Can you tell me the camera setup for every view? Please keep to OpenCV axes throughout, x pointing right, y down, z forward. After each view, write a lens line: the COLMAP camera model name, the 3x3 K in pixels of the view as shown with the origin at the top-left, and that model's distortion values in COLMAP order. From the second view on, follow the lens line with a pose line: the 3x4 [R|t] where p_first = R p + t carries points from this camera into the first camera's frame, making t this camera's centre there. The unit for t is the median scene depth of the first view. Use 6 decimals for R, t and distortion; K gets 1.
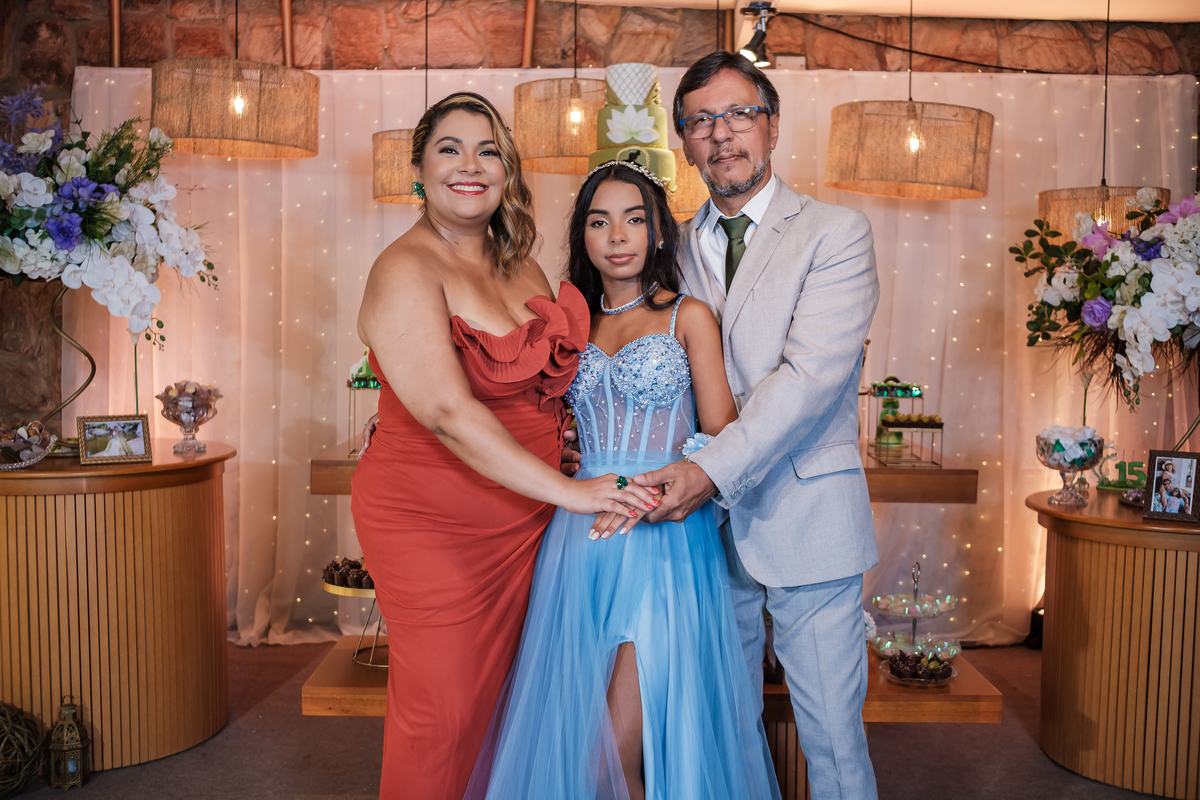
lens RADIAL K [[1207.7, 0, 594.9], [0, 1207.7, 390.2], [0, 0, 1]] dist [-0.007885, 0.000000]
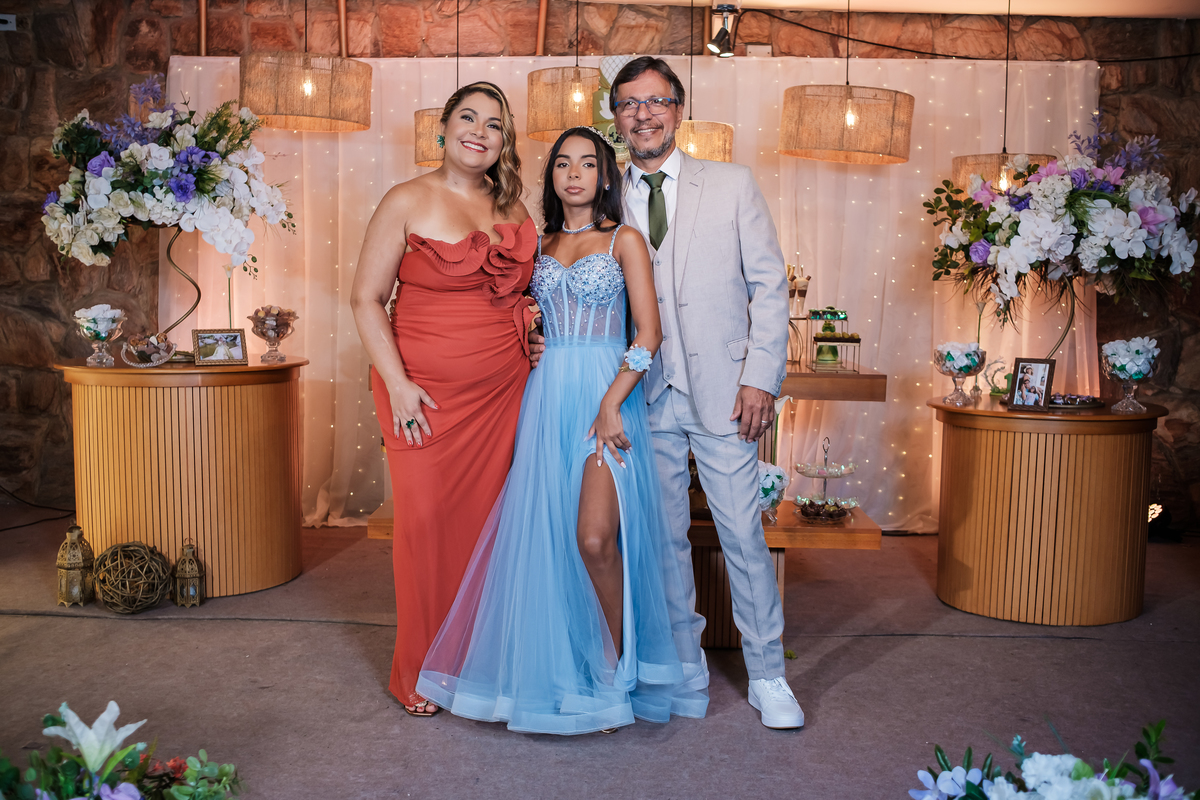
lens RADIAL K [[1207.7, 0, 584.3], [0, 1207.7, 395.7], [0, 0, 1]] dist [-0.007885, 0.000000]
pose [[0.999505, 0.005794, -0.030927, 0.028010], [-0.004971, 0.999633, 0.026617, 0.041931], [0.031070, -0.026450, 0.999167, -0.220335]]
